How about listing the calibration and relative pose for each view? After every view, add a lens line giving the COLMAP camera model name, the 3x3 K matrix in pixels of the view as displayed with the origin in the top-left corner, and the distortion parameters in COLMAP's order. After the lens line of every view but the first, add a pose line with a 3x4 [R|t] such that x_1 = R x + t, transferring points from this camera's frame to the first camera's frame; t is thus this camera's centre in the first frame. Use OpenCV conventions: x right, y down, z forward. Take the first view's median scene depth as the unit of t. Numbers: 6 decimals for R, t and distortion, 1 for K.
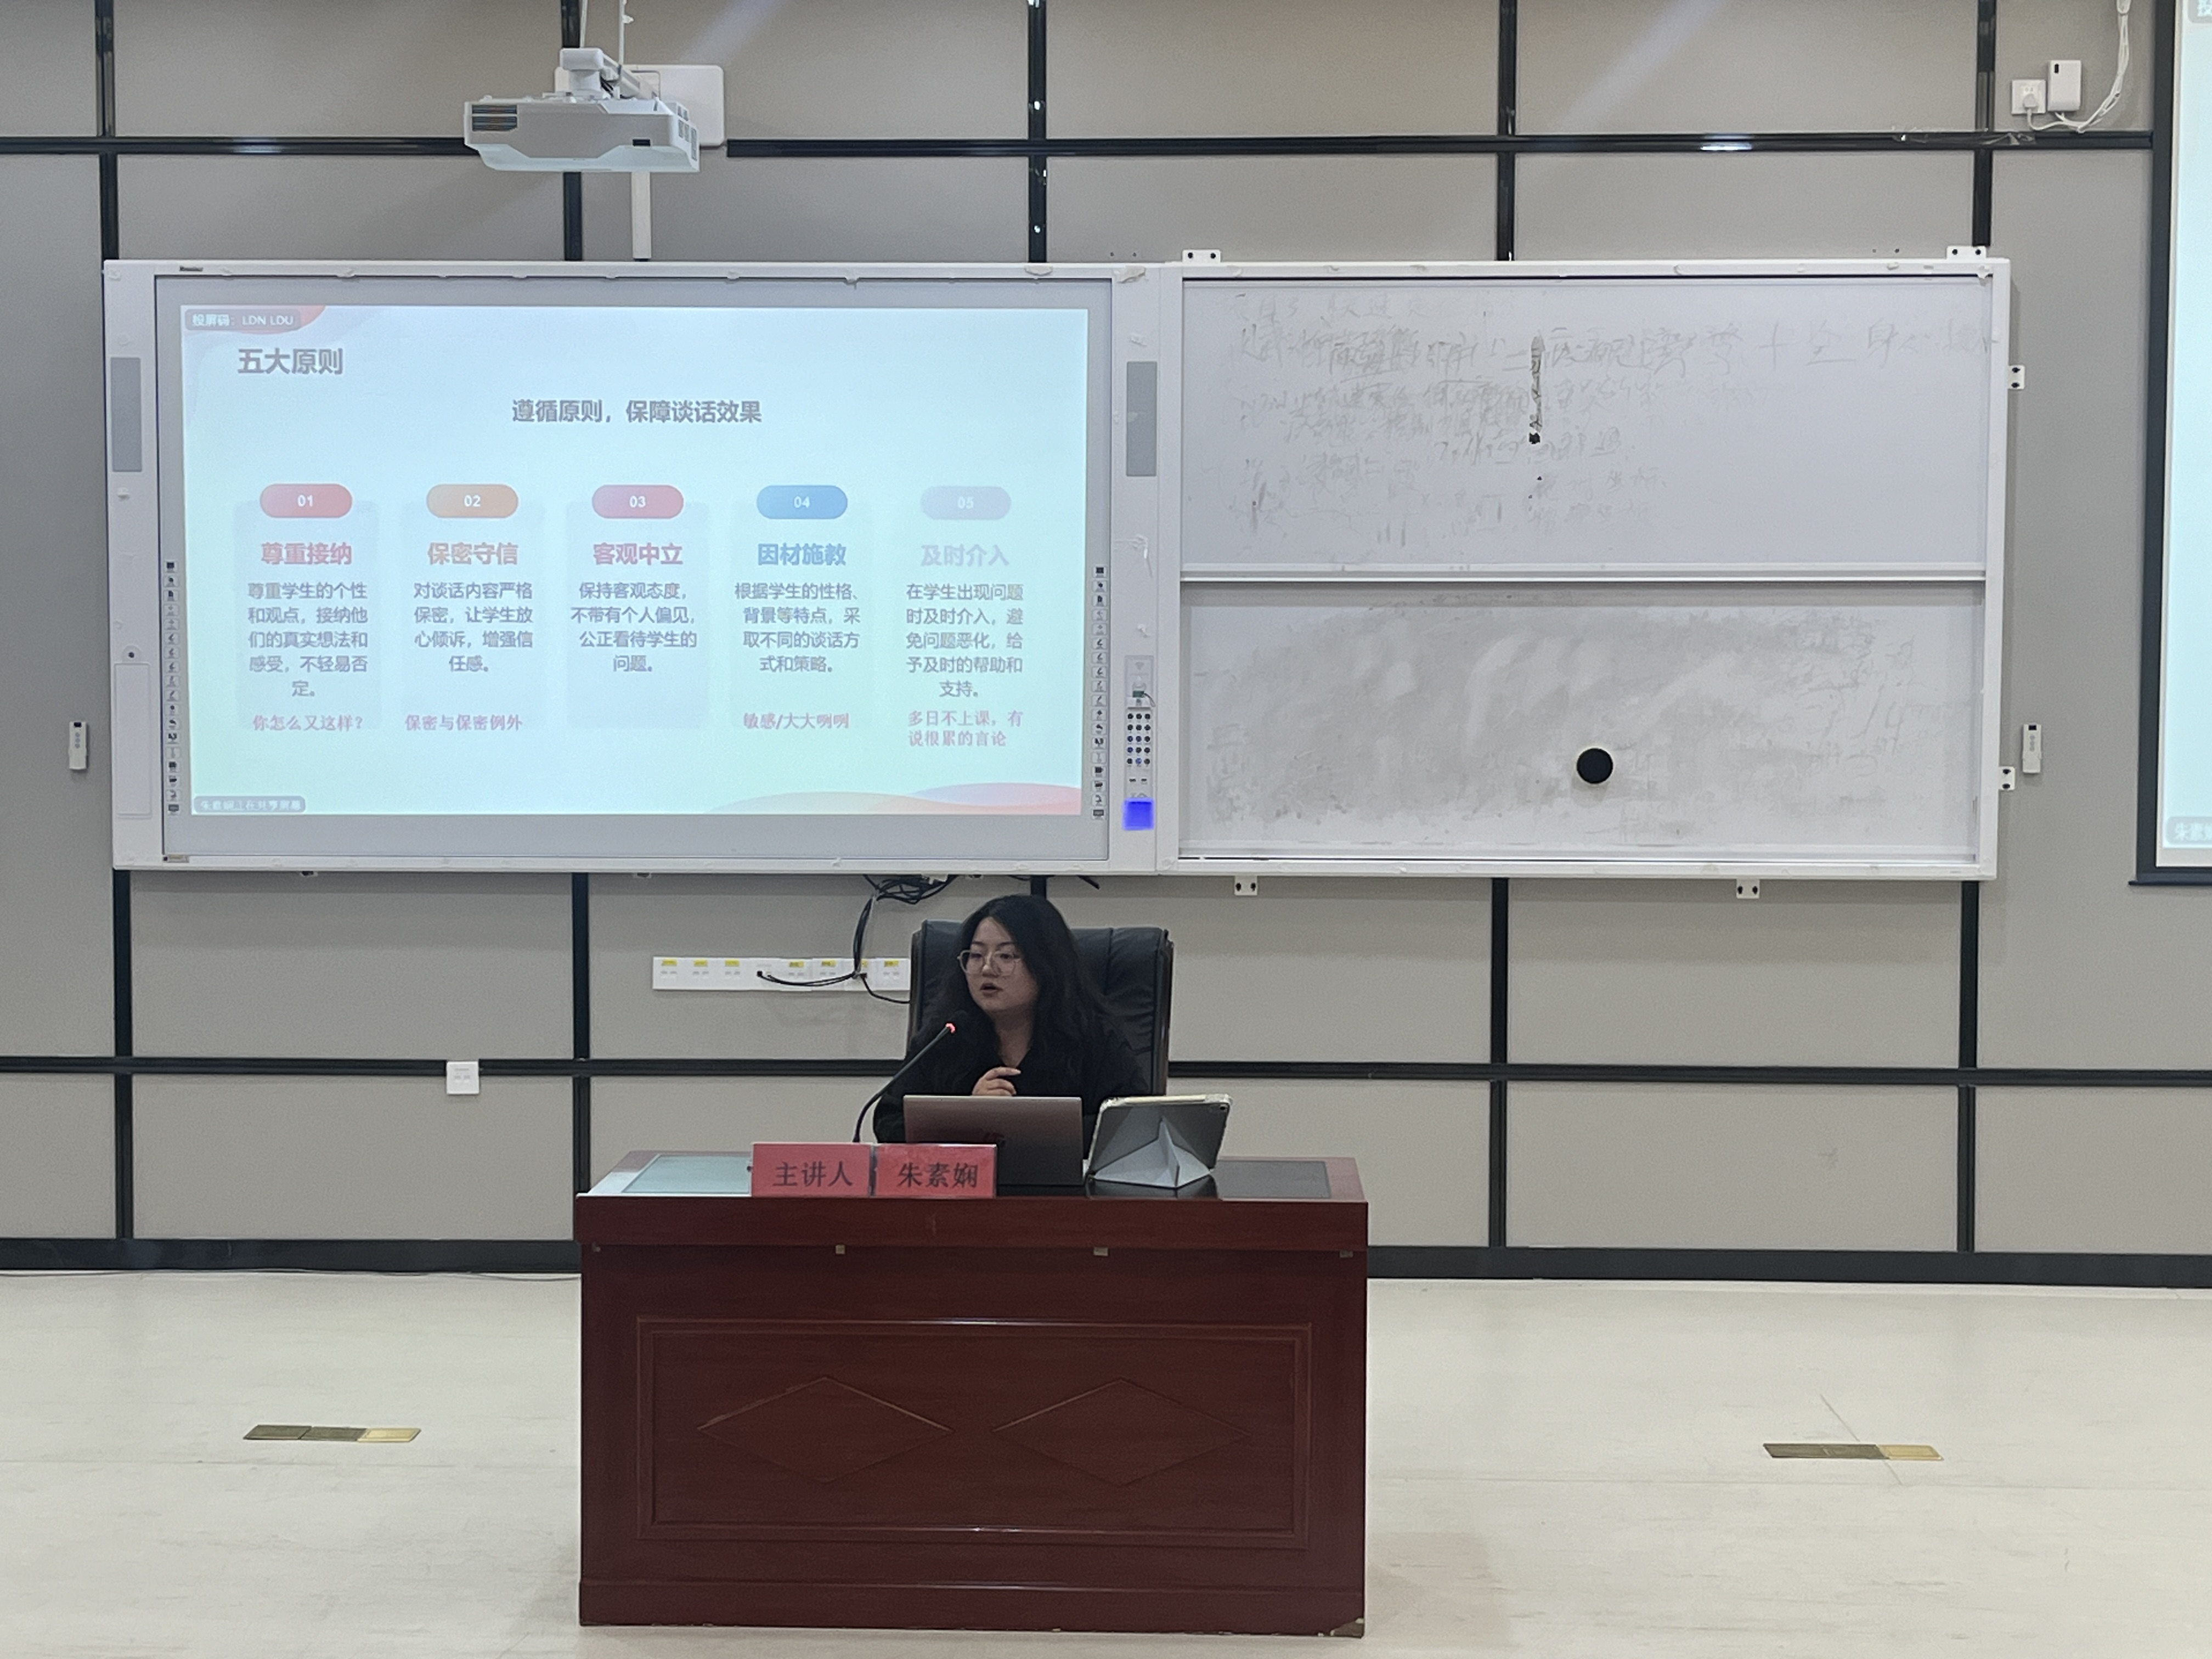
lens RADIAL K [[3418.8, 0, 1106.0], [0, 3418.8, 829.5], [0, 0, 1]] dist [0.194634, -0.717204]
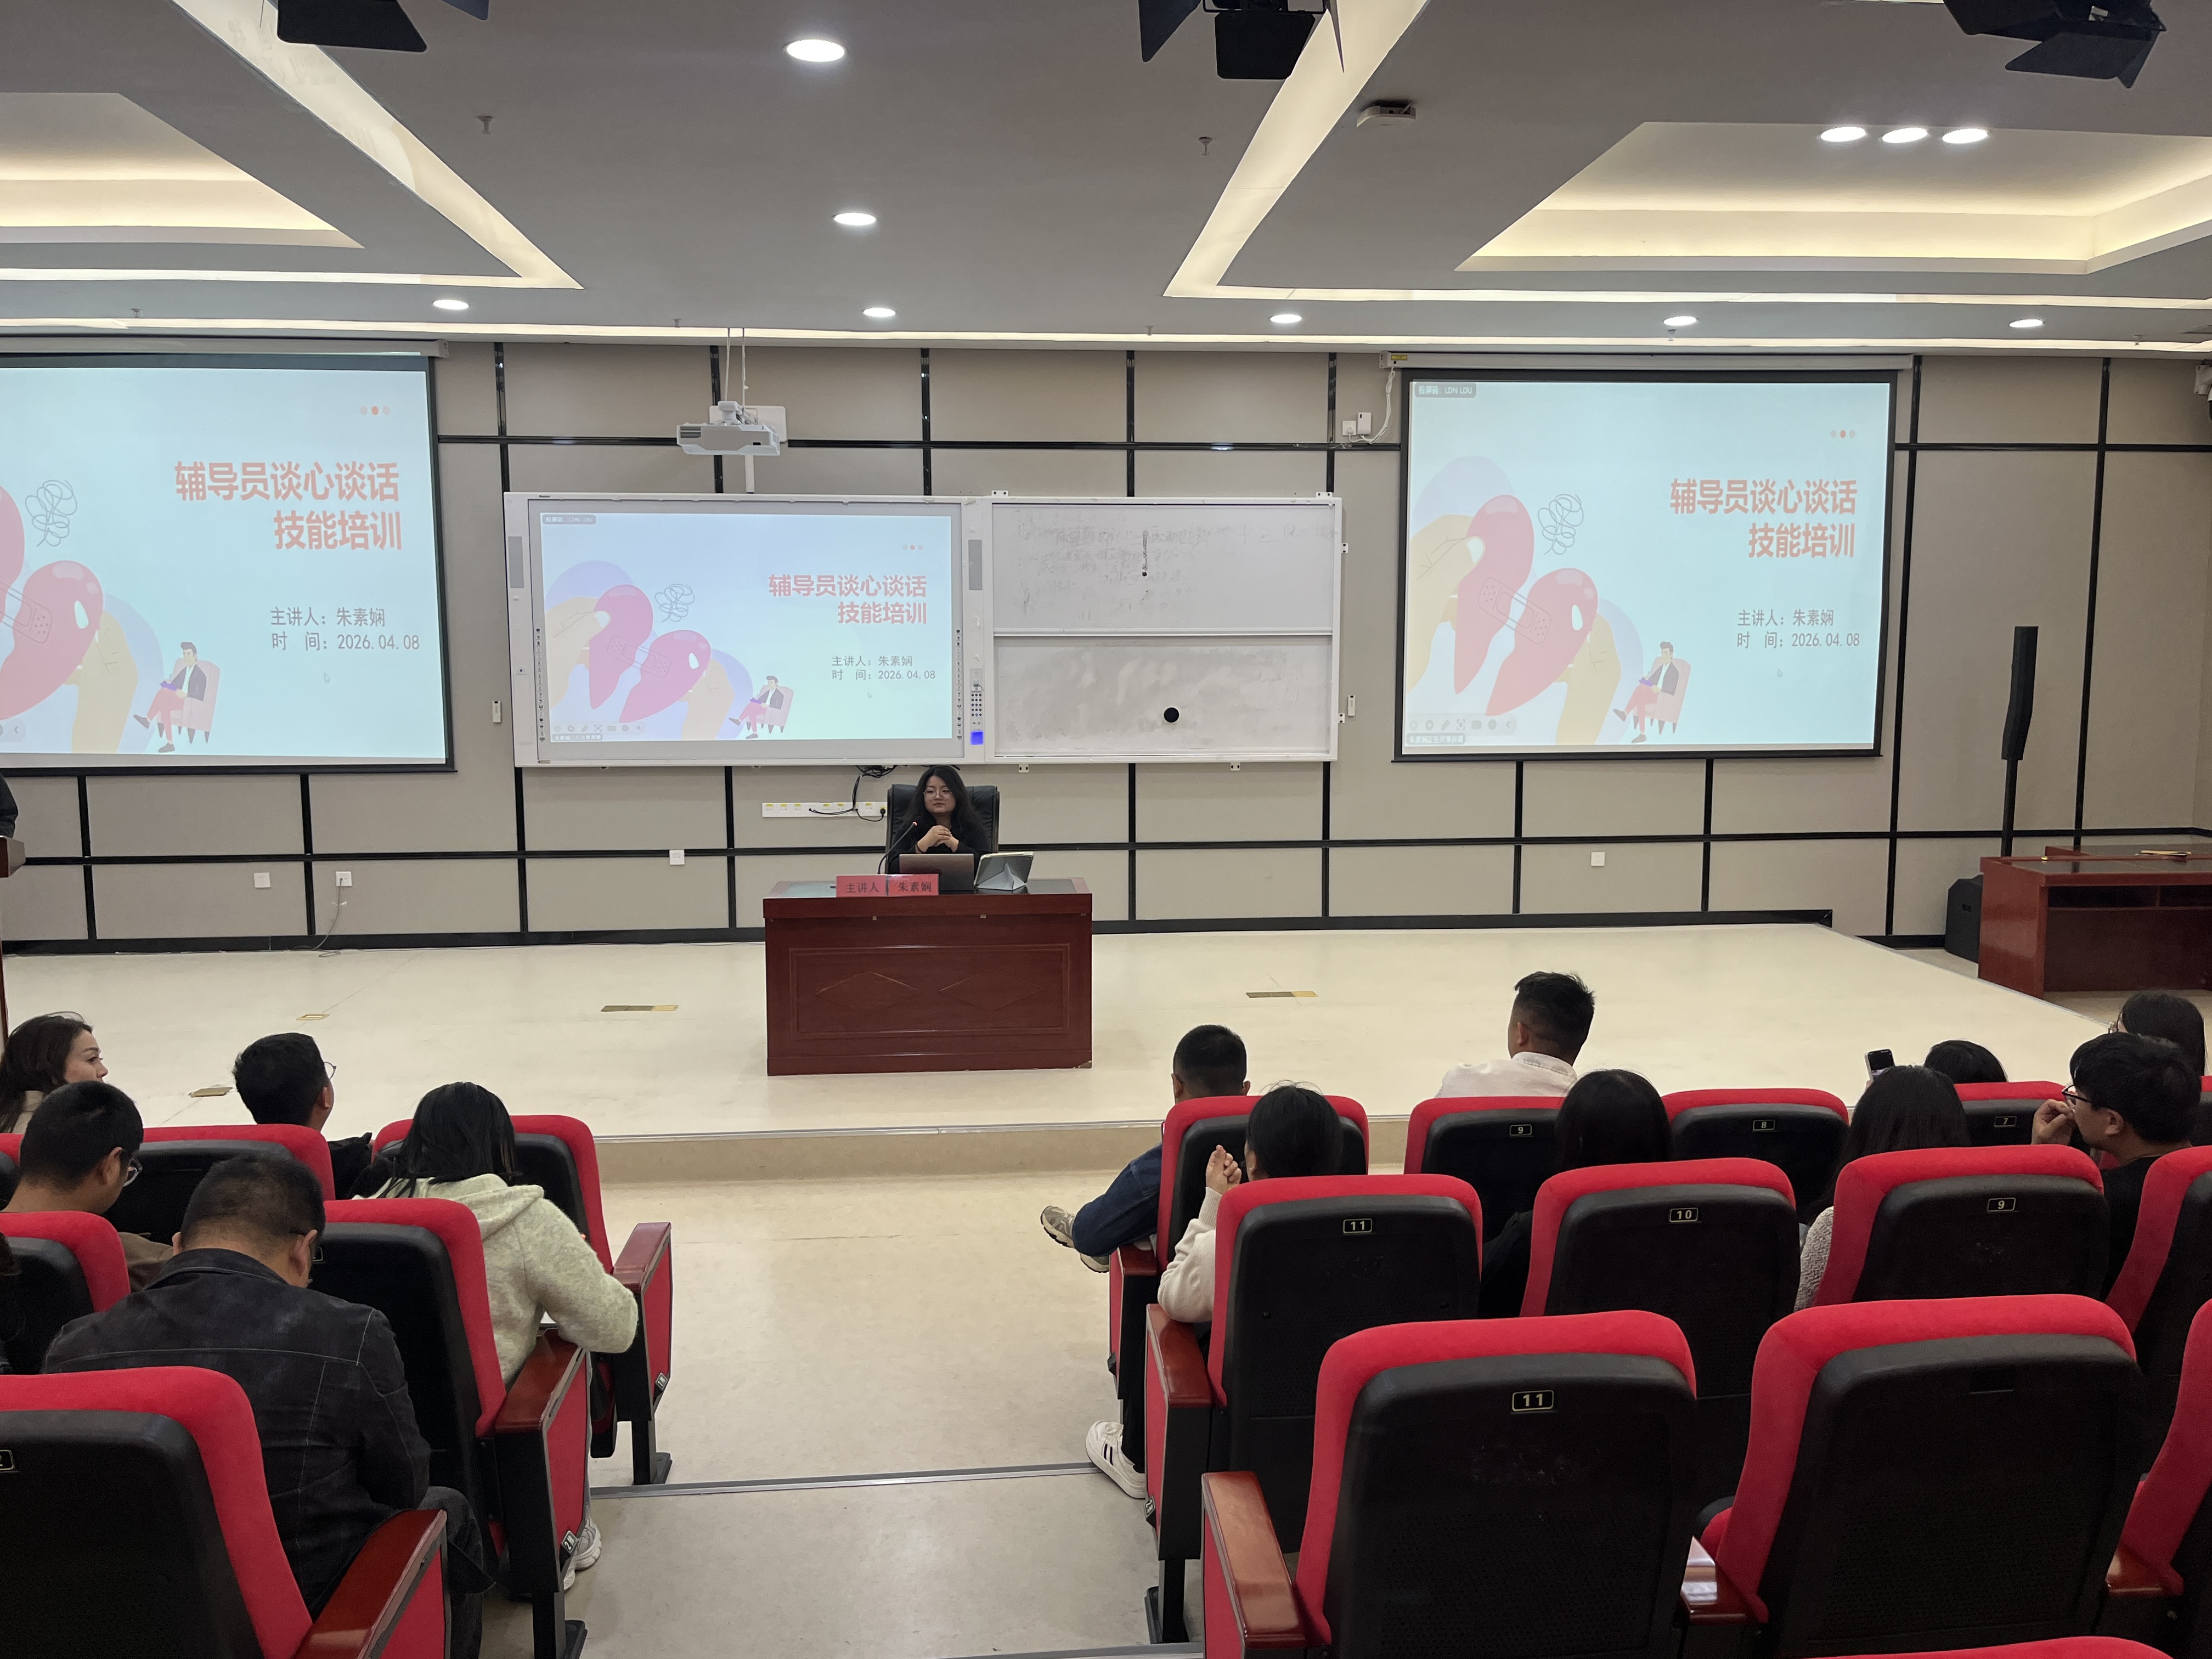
lens RADIAL K [[1618.2, 0, 1106.0], [0, 1618.2, 829.5], [0, 0, 1]] dist [0.088319, -0.001460]
pose [[0.993537, -0.018067, 0.112061, -0.027528], [0.012272, 0.998562, 0.052186, 0.001466], [-0.112843, -0.050474, 0.992330, -0.096604]]
